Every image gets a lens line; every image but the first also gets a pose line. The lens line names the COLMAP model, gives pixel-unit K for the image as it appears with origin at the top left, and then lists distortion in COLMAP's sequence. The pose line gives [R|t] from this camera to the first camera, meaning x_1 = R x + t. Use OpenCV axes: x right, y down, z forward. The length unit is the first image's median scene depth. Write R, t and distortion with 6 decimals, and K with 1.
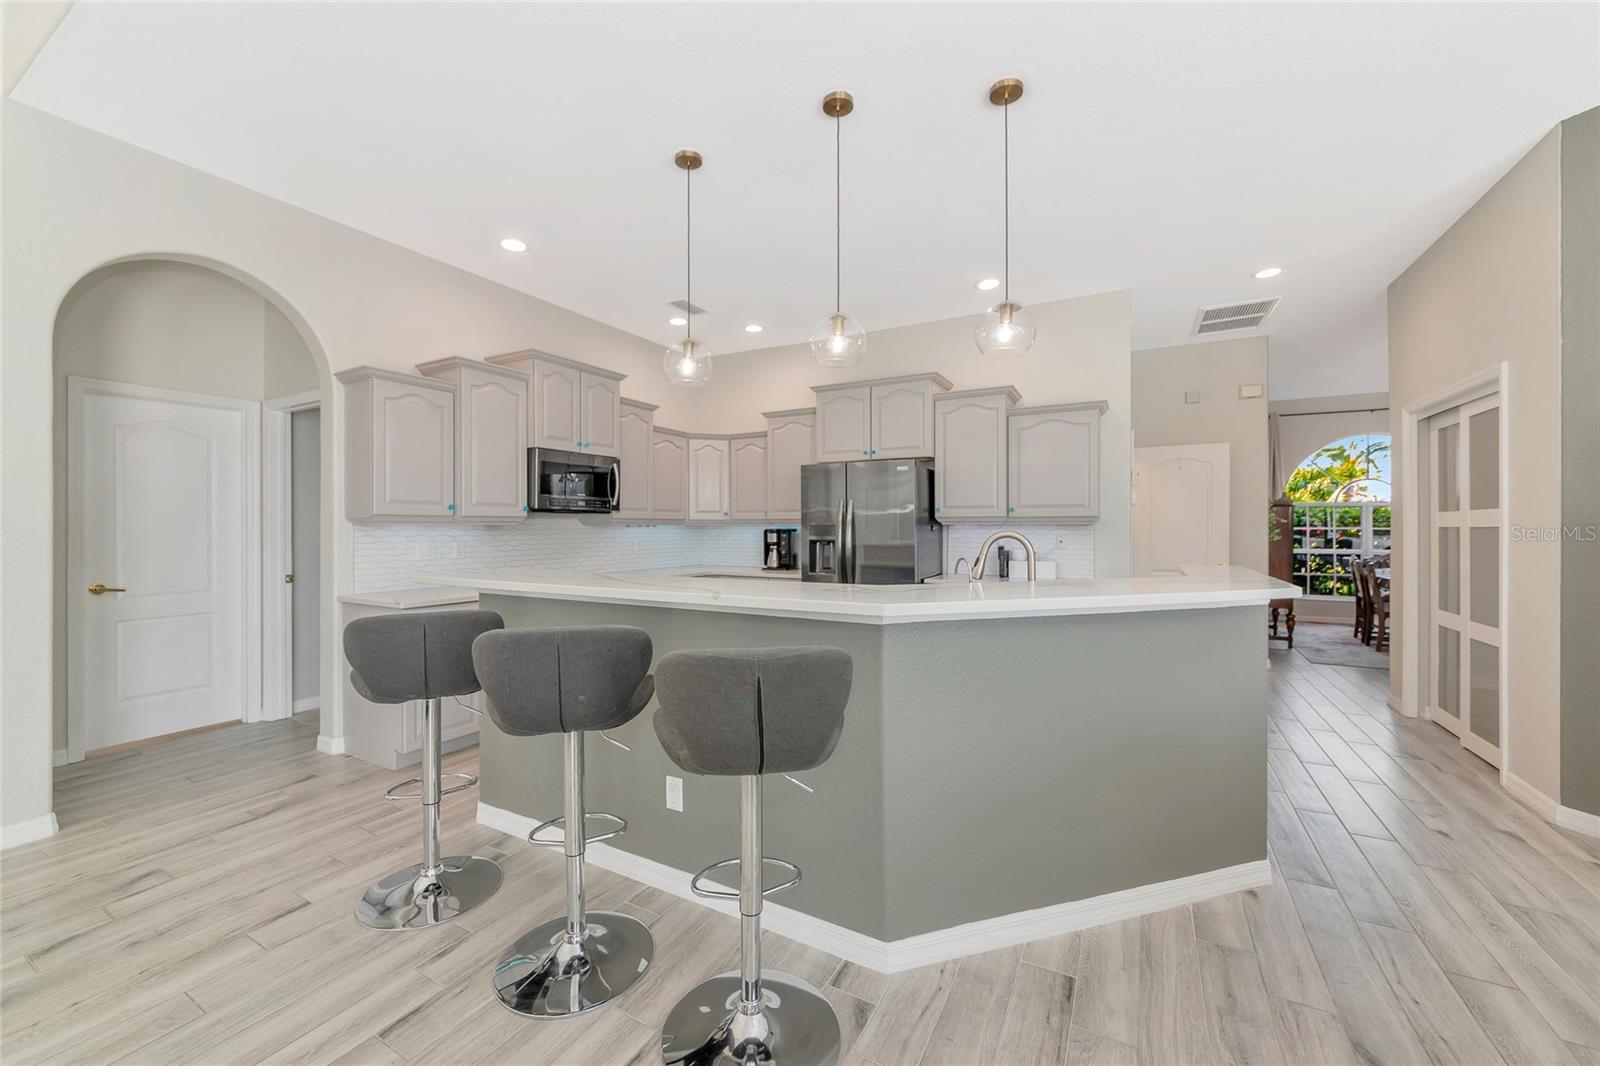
lens RADIAL K [[610.5, 0, 799.7], [0, 610.5, 527.3], [0, 0, 1]] dist [-0.001888, -0.000510]
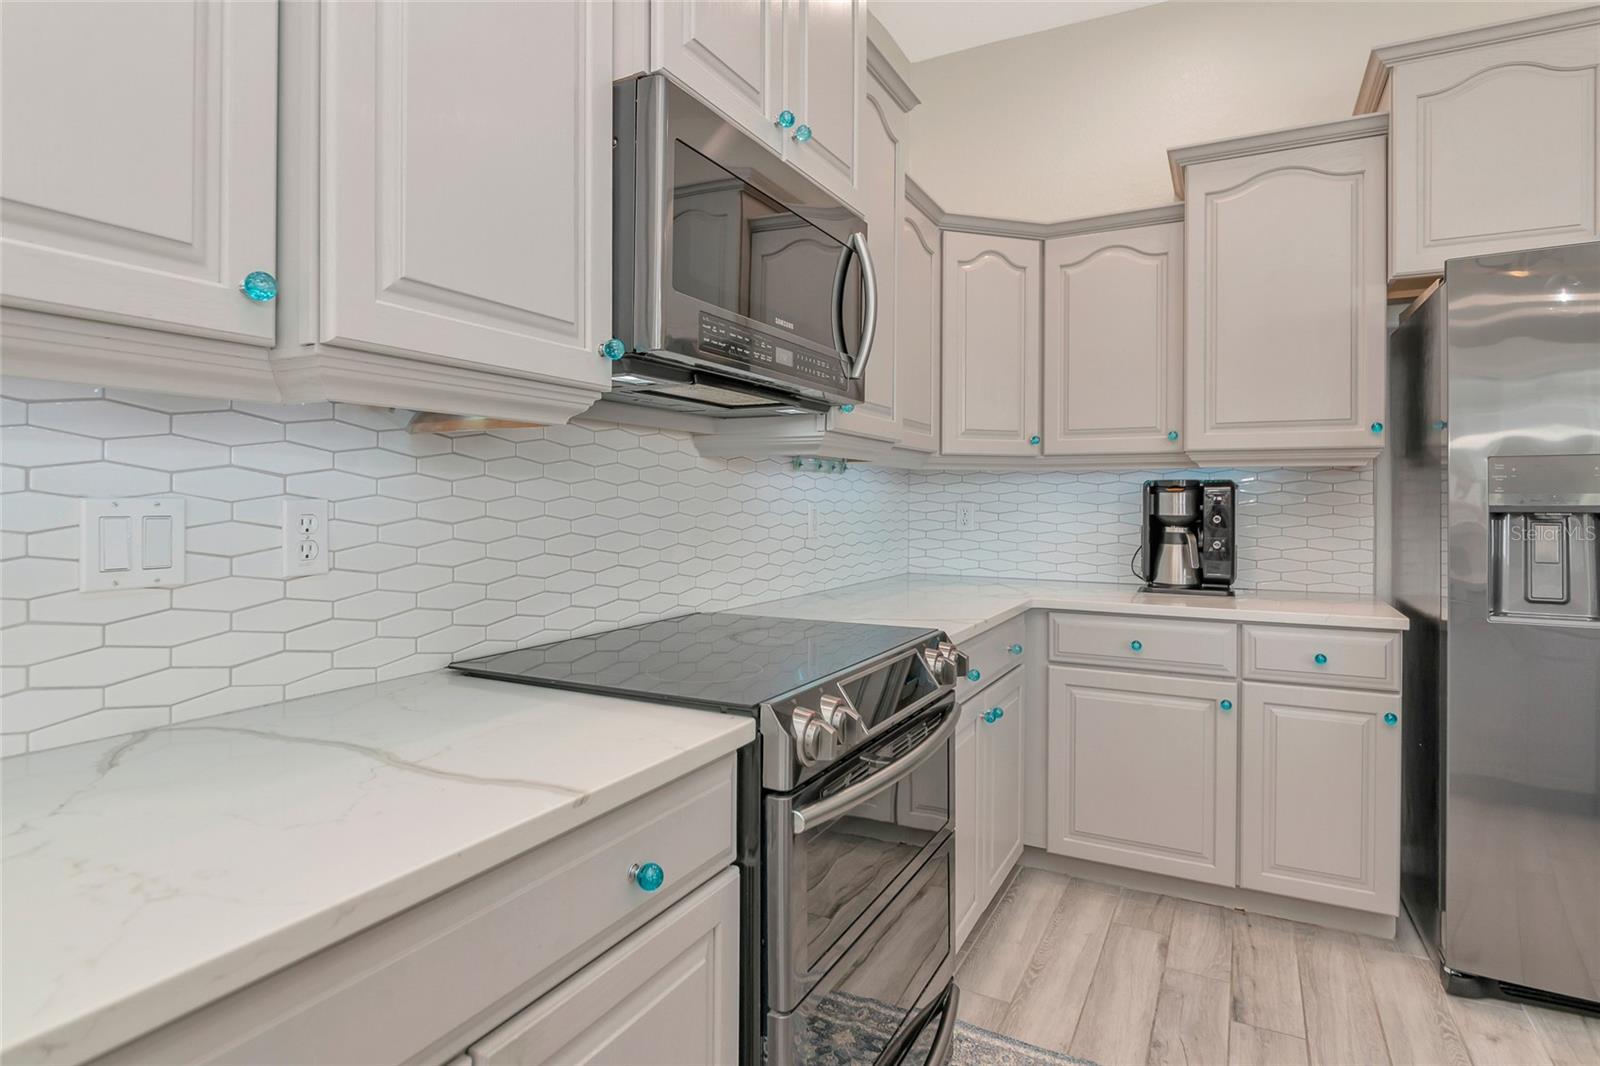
lens RADIAL K [[850.1, 0, 789.9], [0, 850.1, 505.4], [0, 0, 1]] dist [0.000317, -0.000638]
pose [[0.999935, 0.004666, 0.010418, -0.364424], [-0.004700, 0.999984, 0.003277, 0.022551], [-0.010402, -0.003326, 0.999940, 0.651250]]
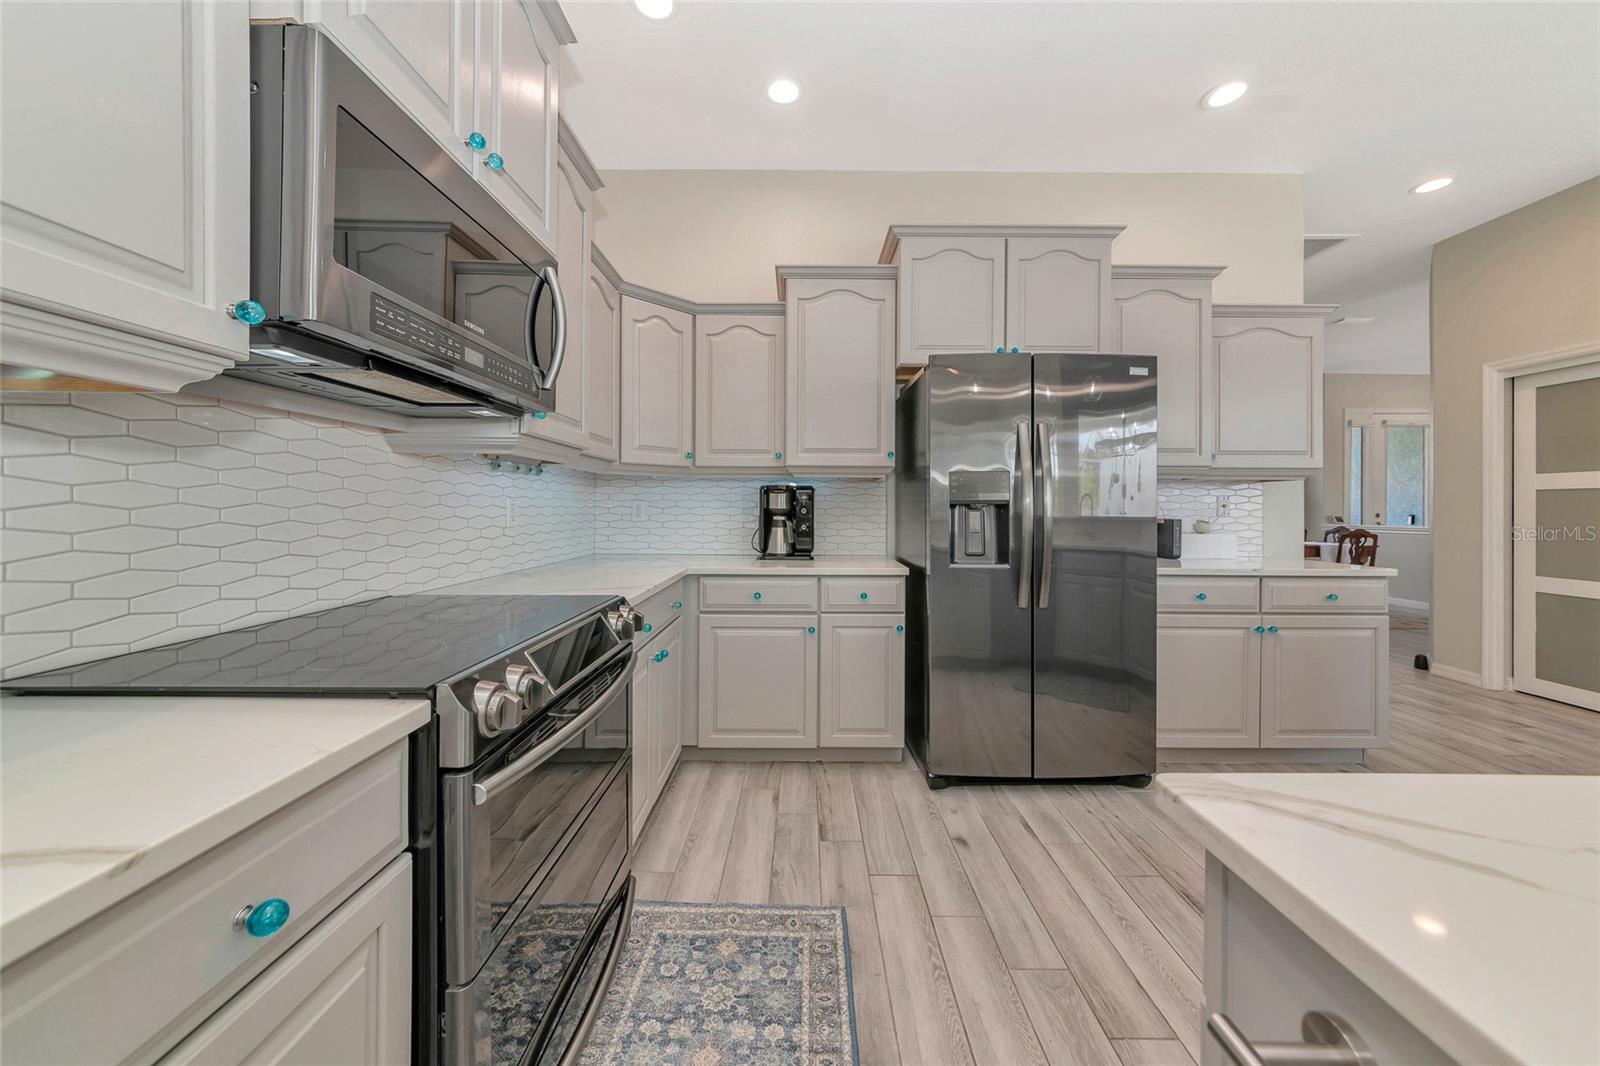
lens RADIAL K [[566.9, 0, 800.9], [0, 566.9, 504.9], [0, 0, 1]] dist [-0.000882, -0.000172]
pose [[0.878722, 0.006384, 0.477292, -0.355344], [-0.004589, 0.999977, -0.004926, 0.029925], [-0.477313, 0.002139, 0.878731, 0.707595]]
